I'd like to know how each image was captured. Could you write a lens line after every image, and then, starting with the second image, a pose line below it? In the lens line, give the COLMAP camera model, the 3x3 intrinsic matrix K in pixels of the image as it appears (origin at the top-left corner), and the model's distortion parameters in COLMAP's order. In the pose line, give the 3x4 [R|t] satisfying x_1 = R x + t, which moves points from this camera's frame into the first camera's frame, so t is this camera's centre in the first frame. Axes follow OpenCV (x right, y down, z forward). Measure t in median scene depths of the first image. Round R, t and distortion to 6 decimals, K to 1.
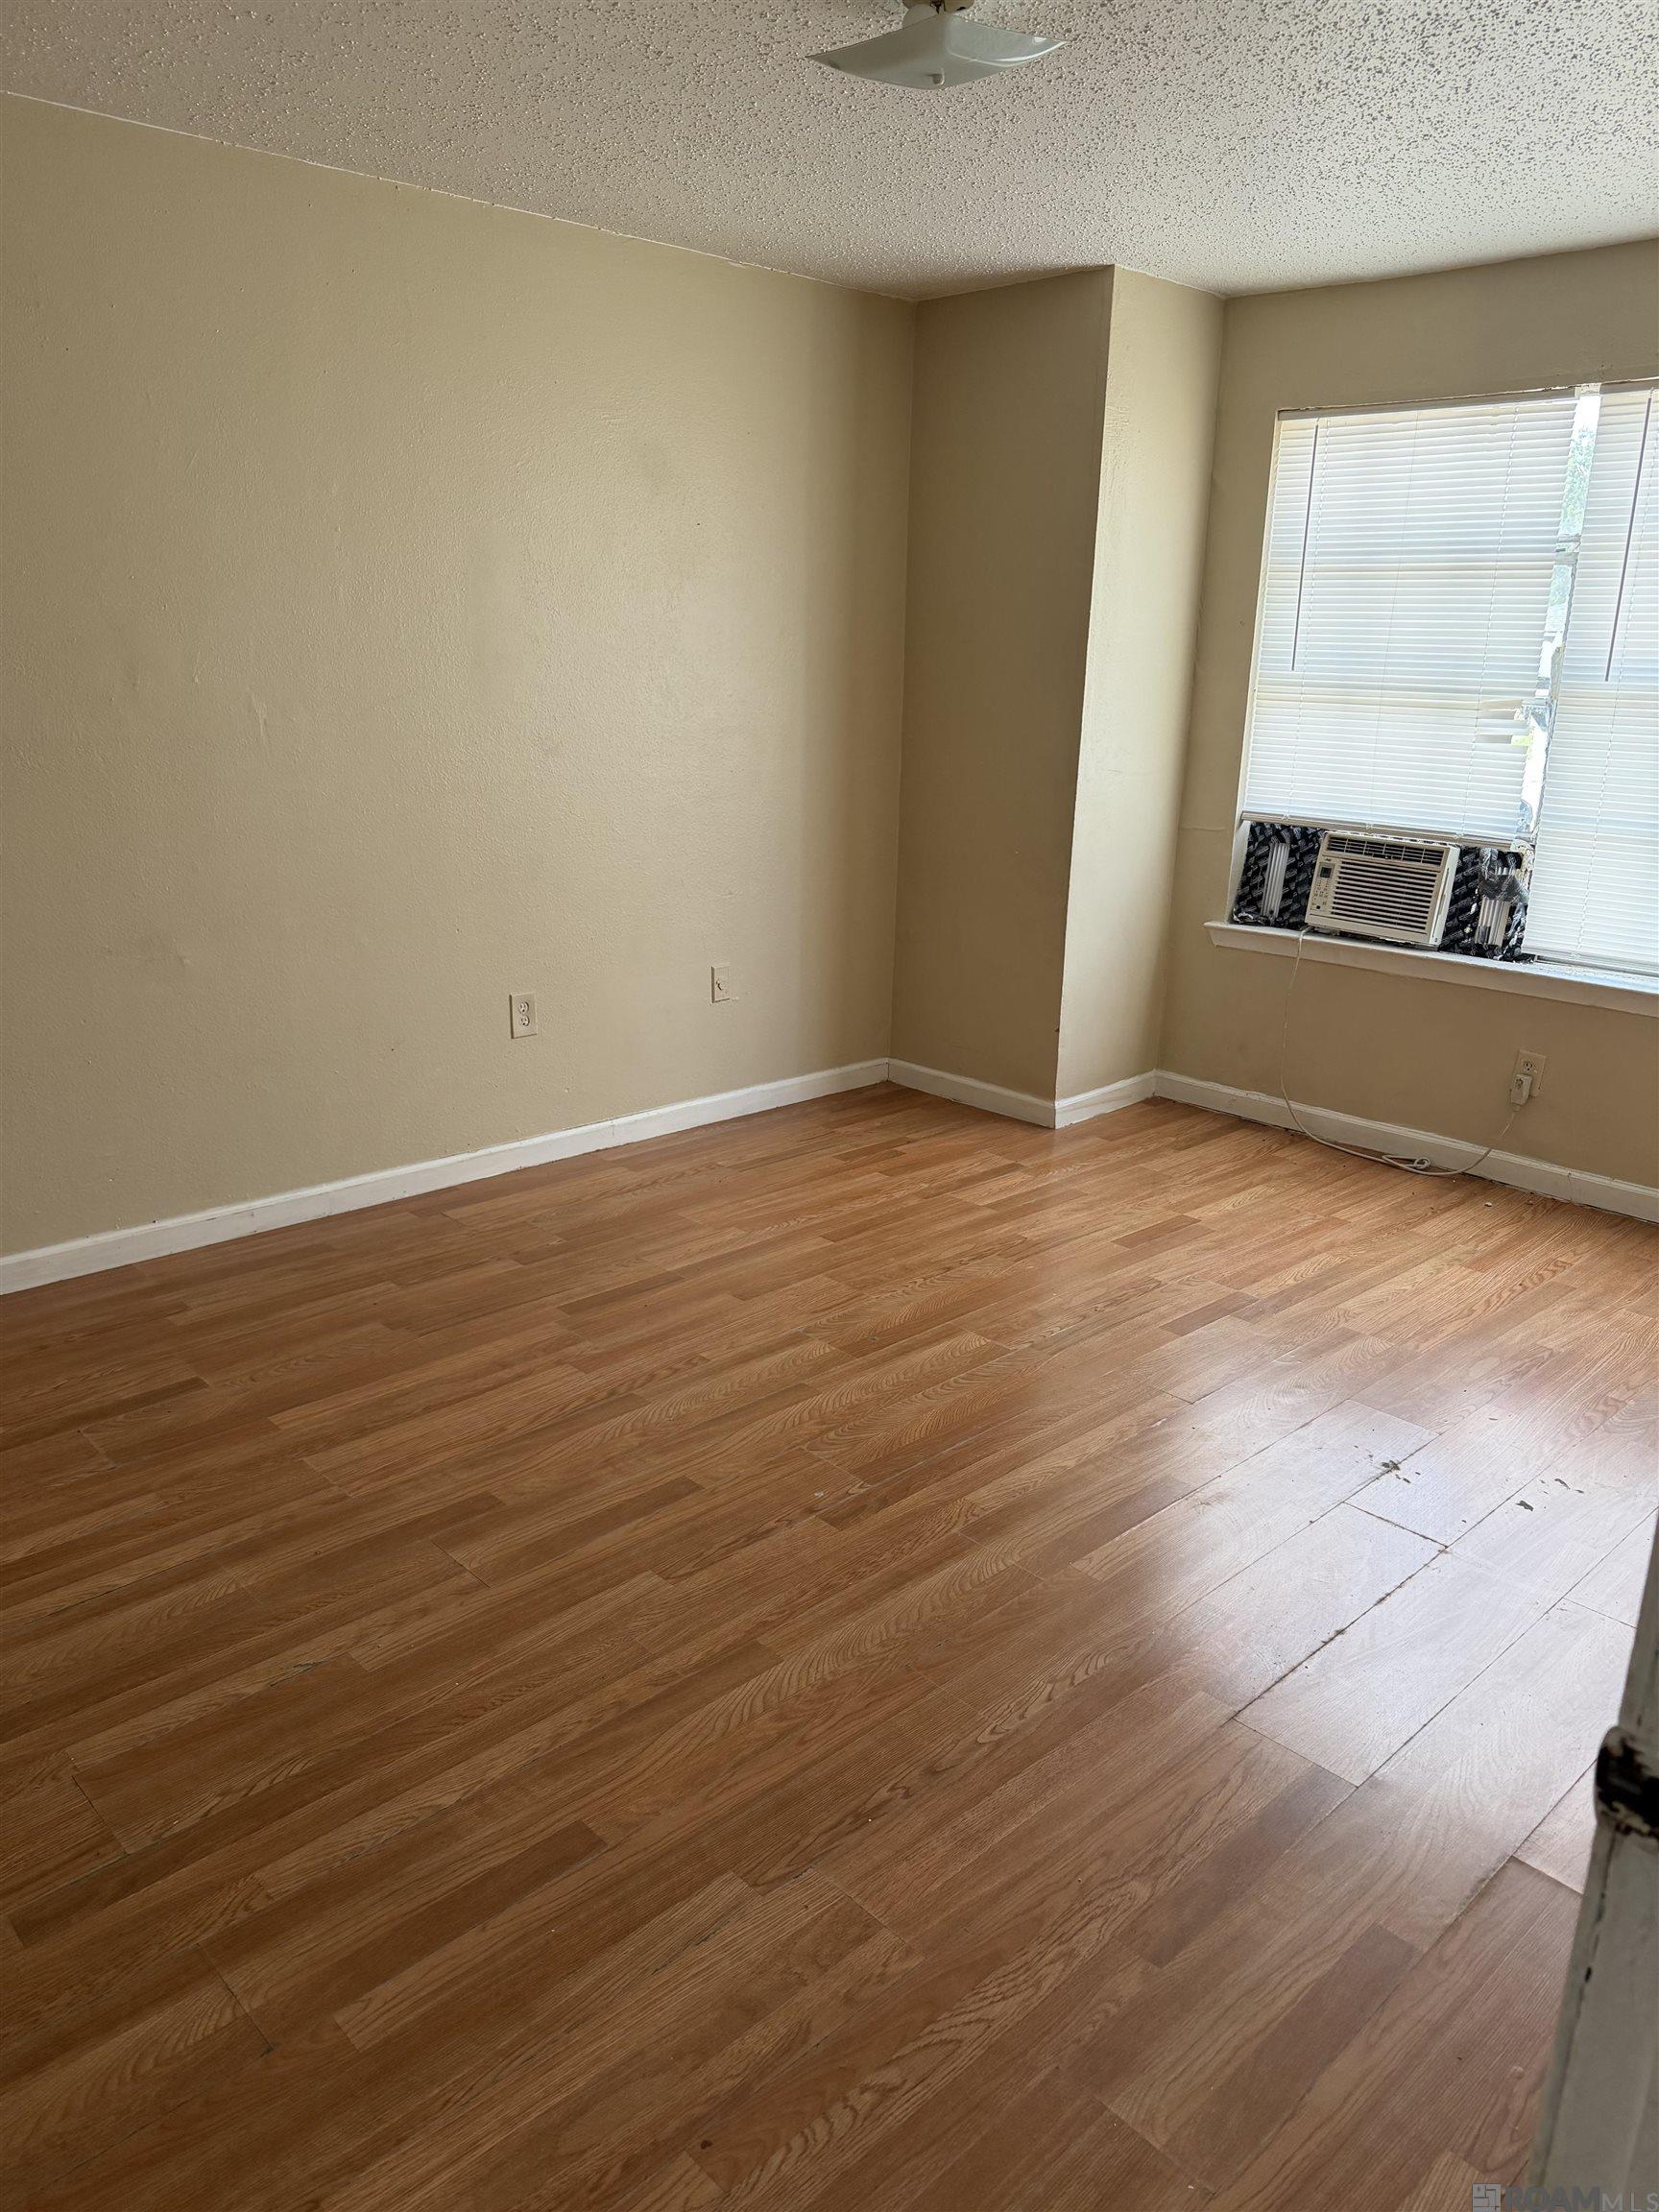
lens RADIAL K [[1583.4, 0, 829.8], [0, 1583.4, 1112.3], [0, 0, 1]] dist [-0.002394, -0.002925]
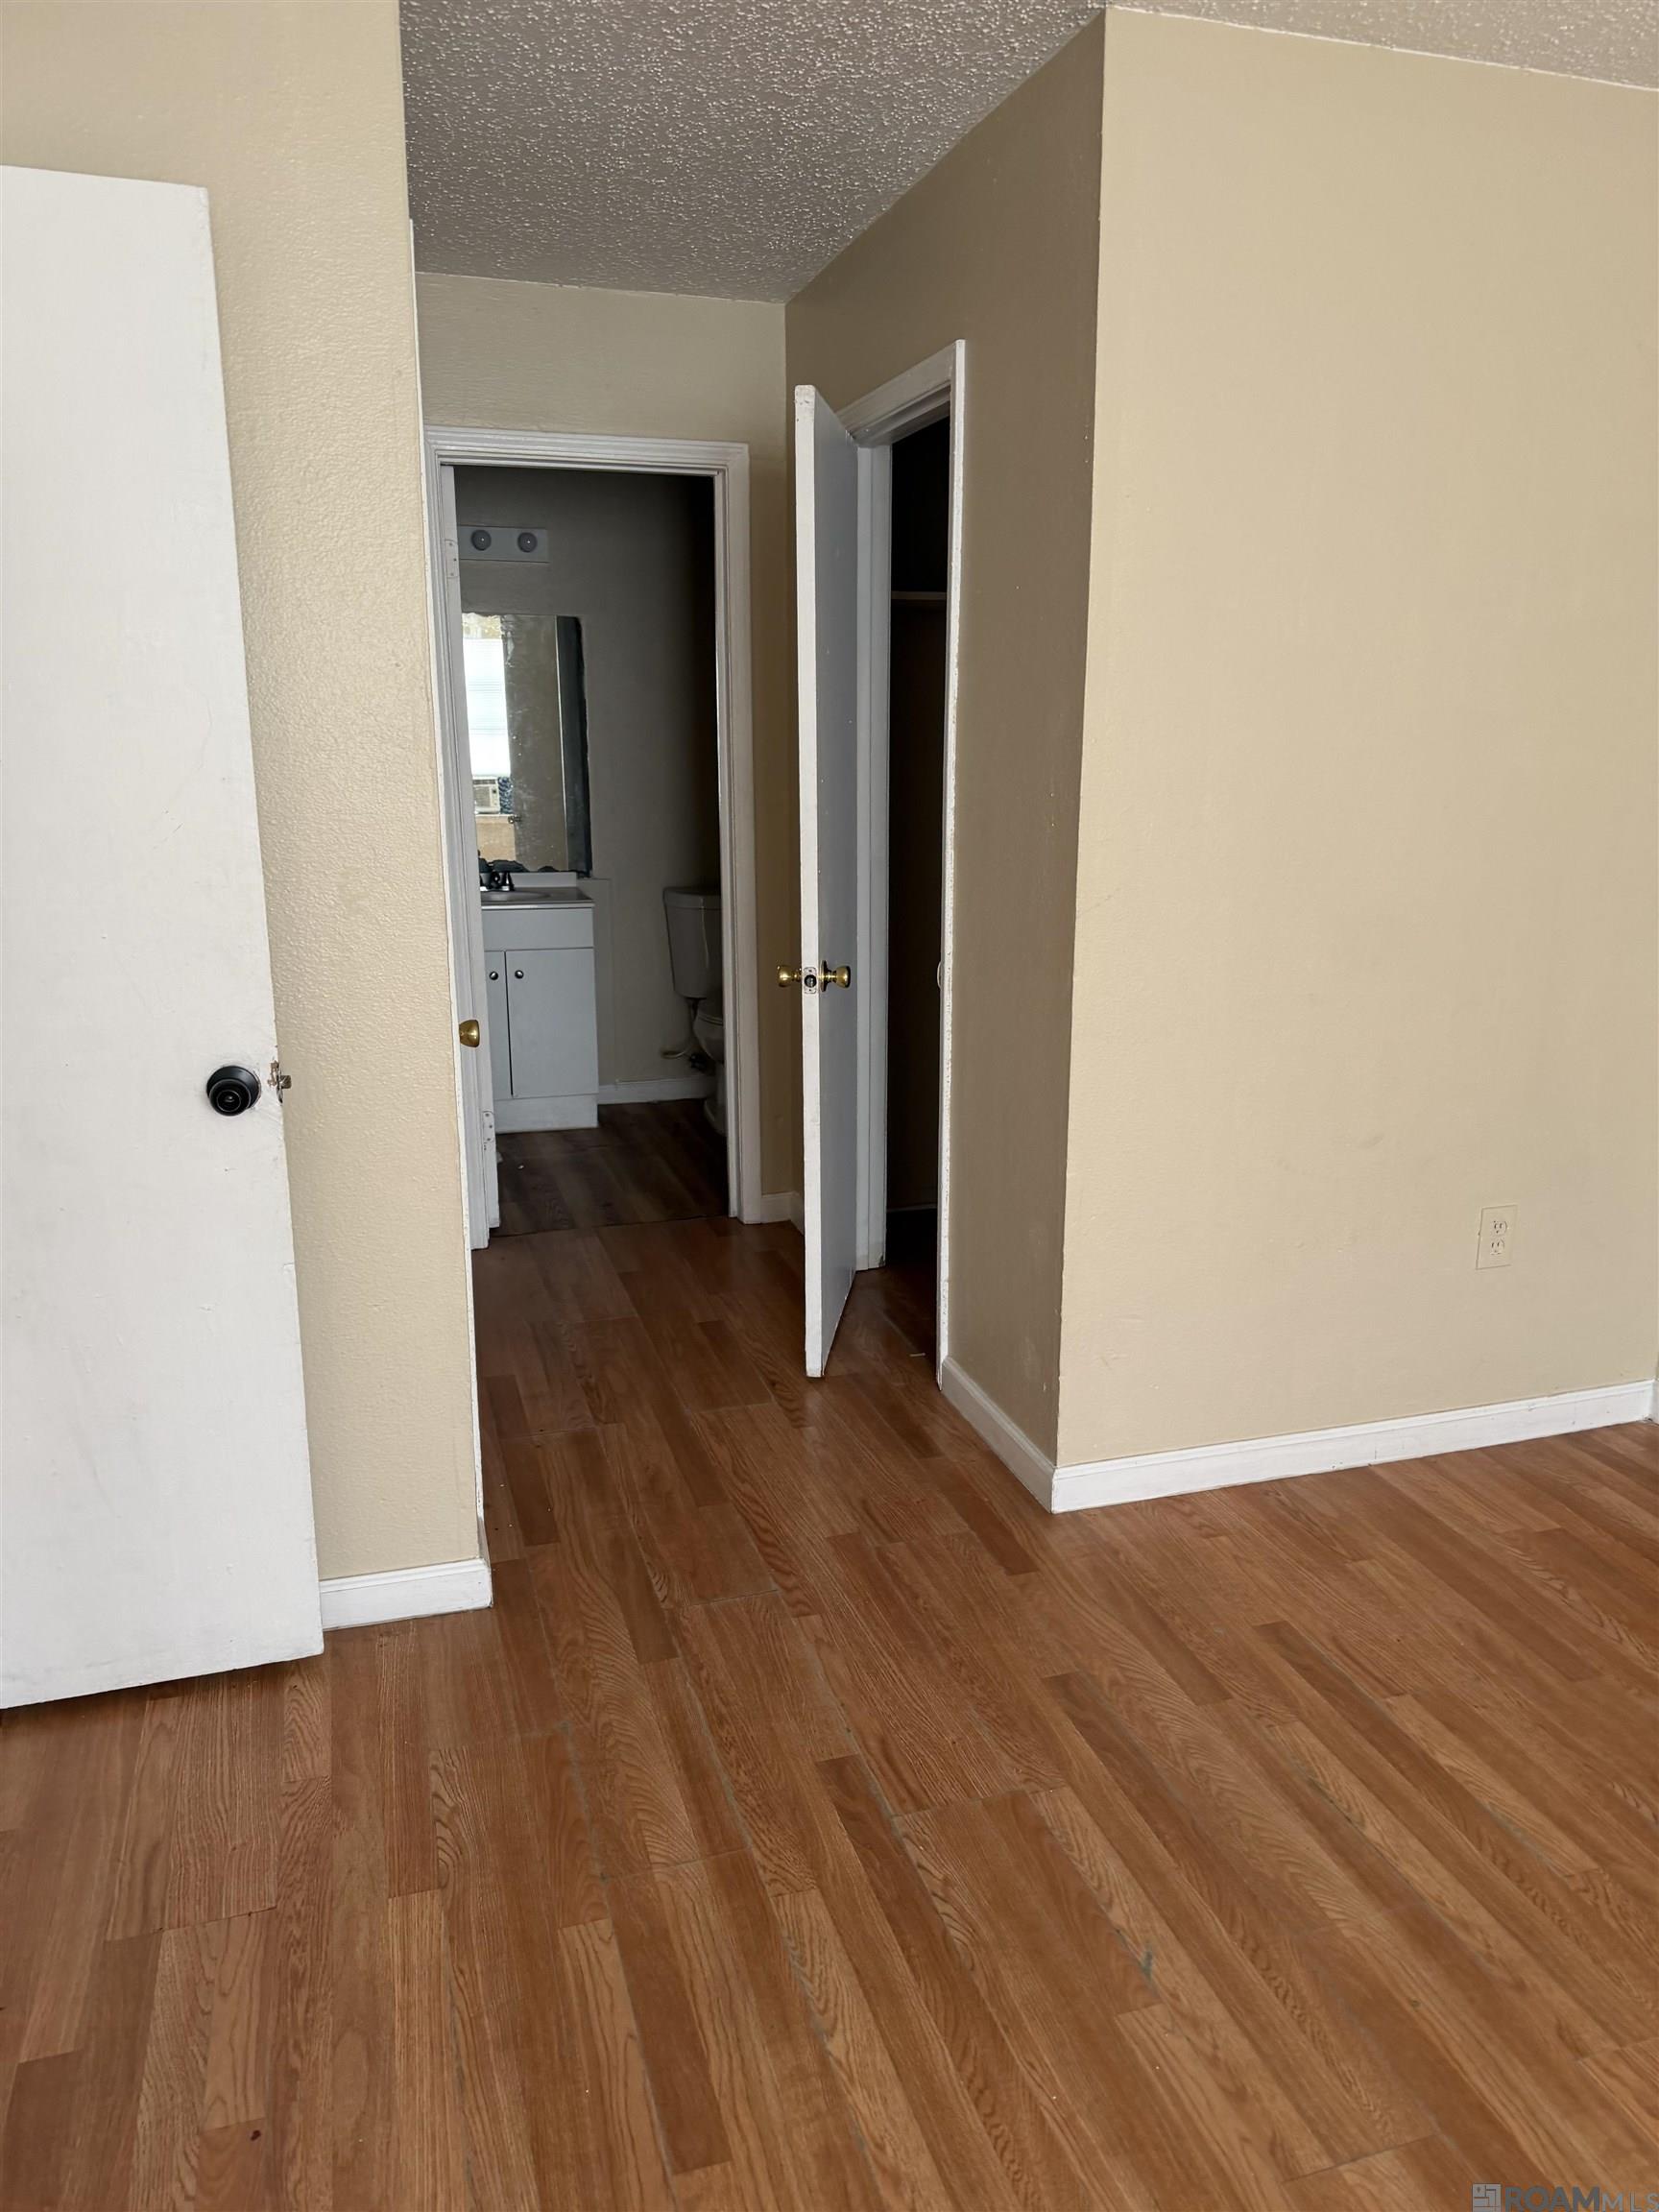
lens RADIAL K [[1583.4, 0, 829.1], [0, 1583.4, 1103.9], [0, 0, 1]] dist [-0.002394, -0.002925]
pose [[-0.444501, 0.191816, -0.875000, 0.430806], [-0.269424, 0.902947, 0.334810, -0.323183], [0.854301, 0.384569, -0.349682, 1.166029]]
